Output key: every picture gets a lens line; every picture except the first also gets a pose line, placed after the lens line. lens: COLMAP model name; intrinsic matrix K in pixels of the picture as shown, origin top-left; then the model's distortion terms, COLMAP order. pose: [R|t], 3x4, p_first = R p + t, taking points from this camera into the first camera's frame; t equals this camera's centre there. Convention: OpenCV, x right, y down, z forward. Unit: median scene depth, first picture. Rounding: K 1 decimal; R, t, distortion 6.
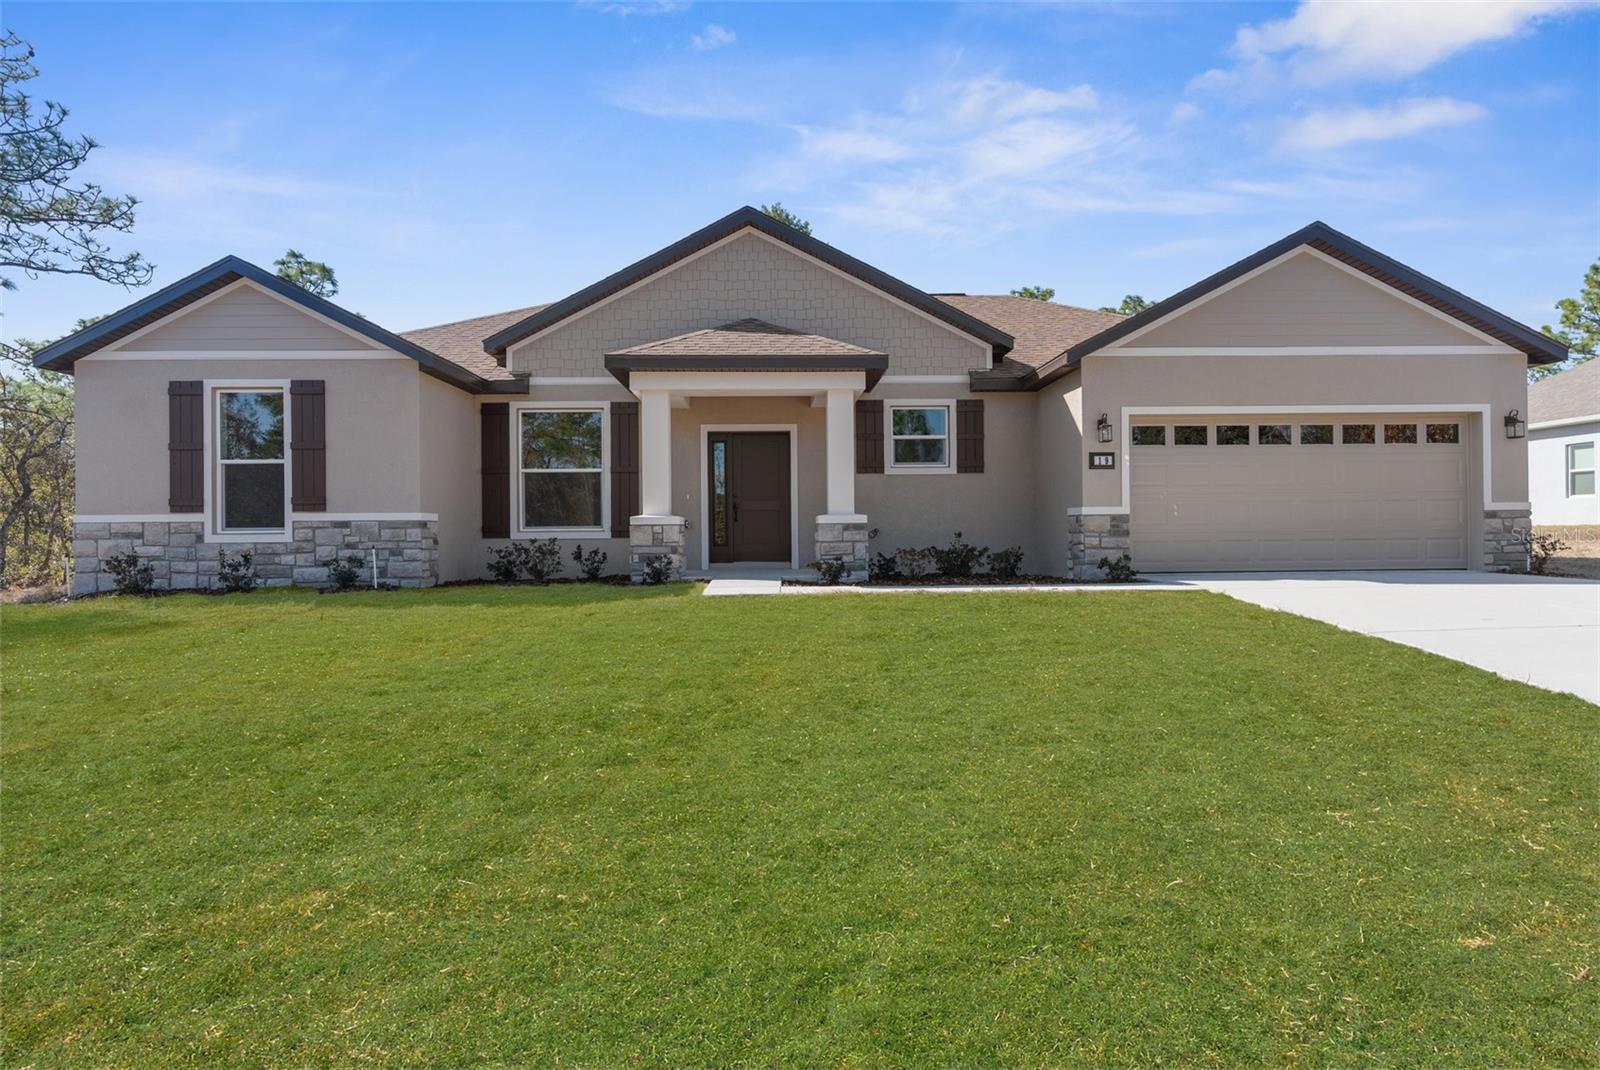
lens RADIAL K [[891.8, 0, 800.3], [0, 891.8, 543.3], [0, 0, 1]] dist [-0.003572, 0.000832]
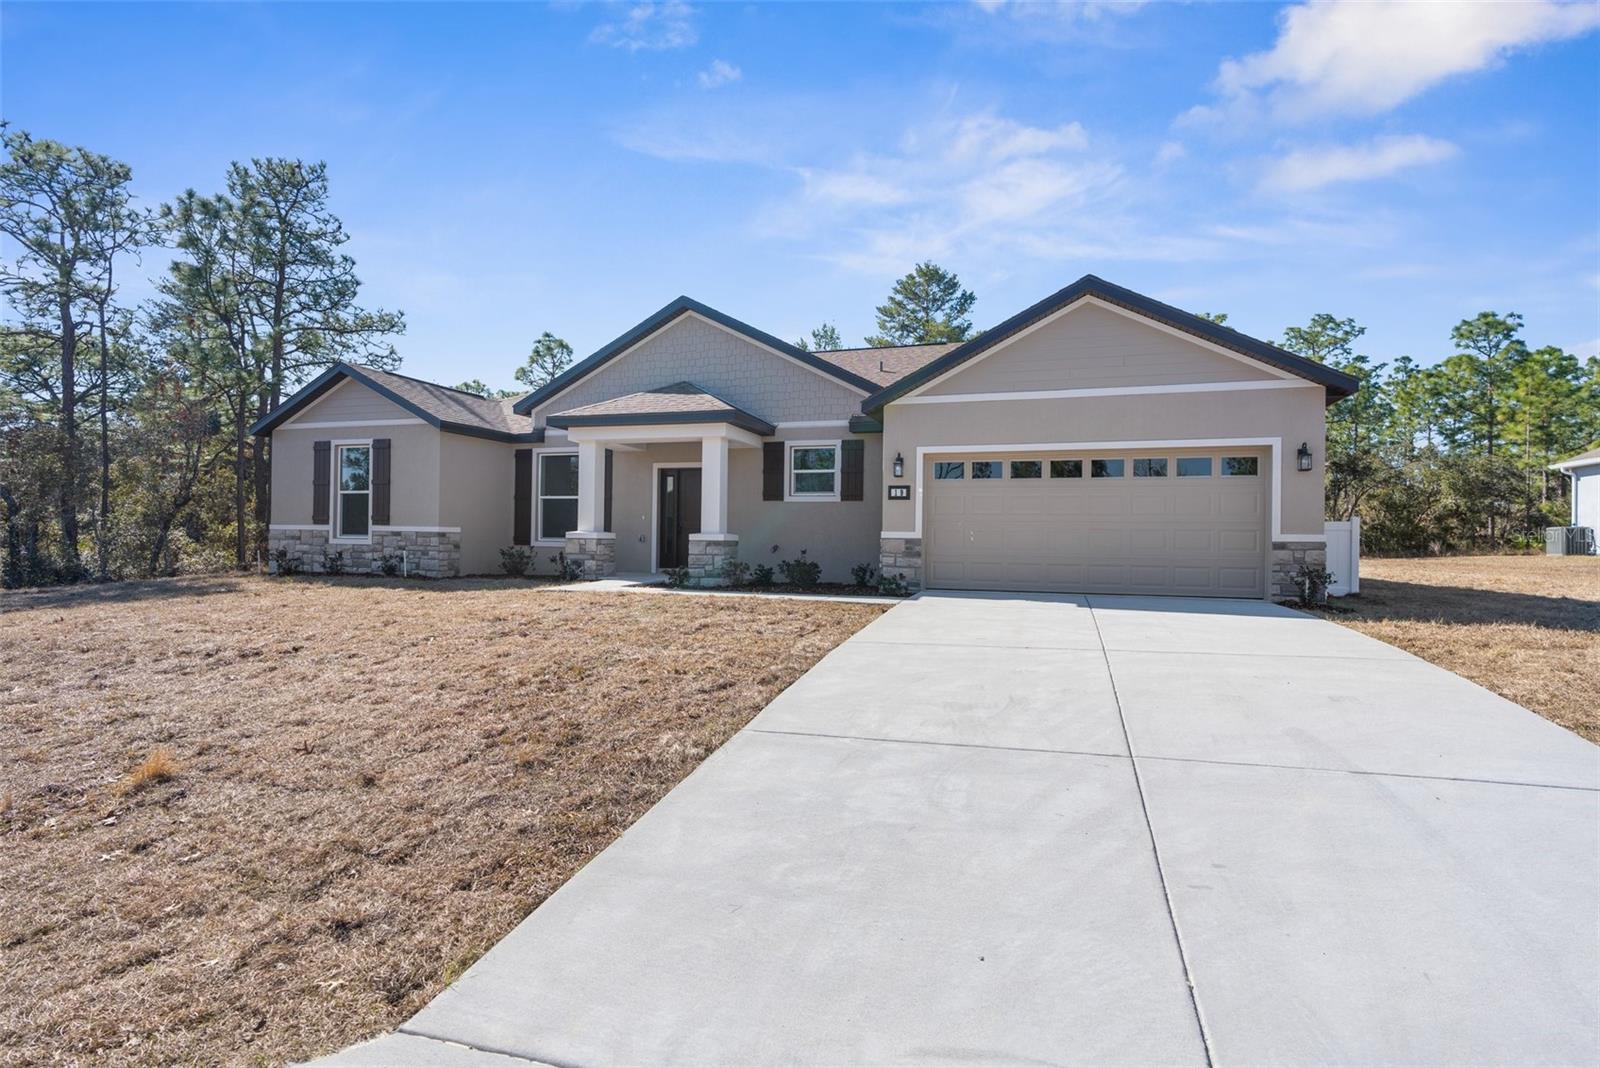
lens RADIAL K [[801.2, 0, 794.9], [0, 801.2, 558.7], [0, 0, 1]] dist [-0.003511, -0.000485]
pose [[0.938681, 0.030659, -0.343421, 0.572554], [-0.028043, 0.999528, 0.012582, -0.014135], [0.343644, -0.002179, 0.939097, -0.047257]]
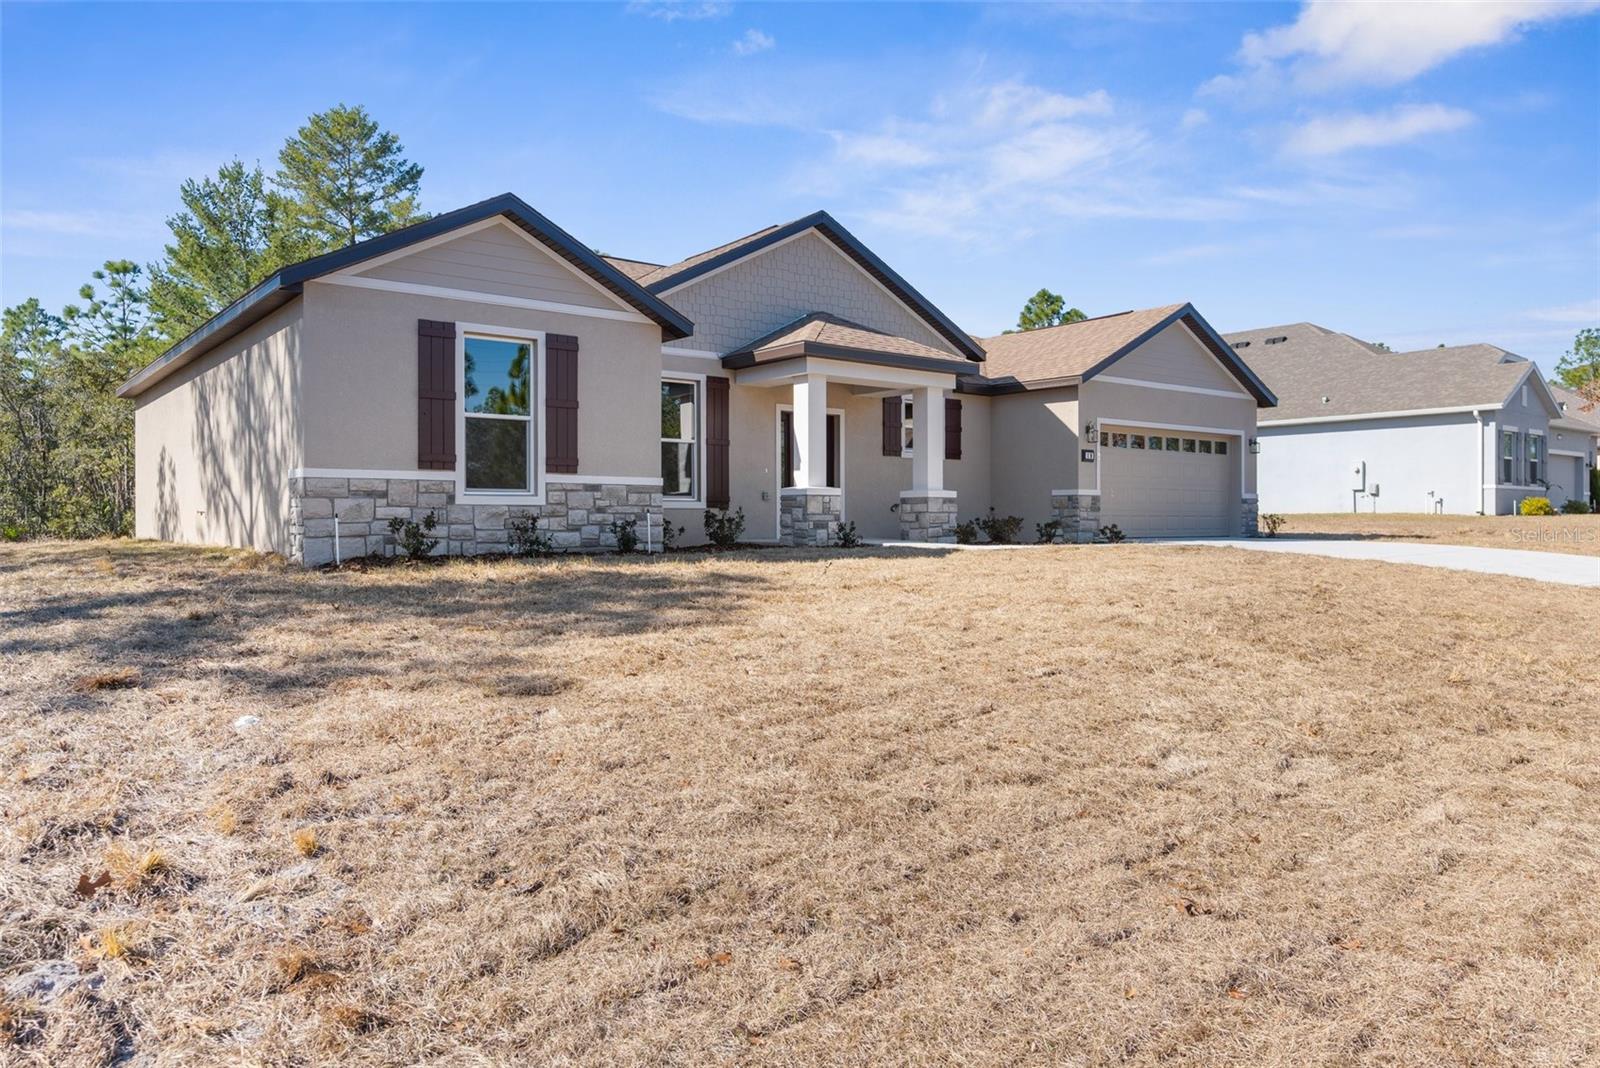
lens RADIAL K [[1081.9, 0, 804.4], [0, 1081.9, 537.3], [0, 0, 1]] dist [-0.001228, -0.000960]
pose [[0.804483, -0.000424, 0.593976, -0.994414], [-0.004719, 0.999964, 0.007105, 0.022550], [-0.593957, -0.008519, 0.804451, -0.081105]]
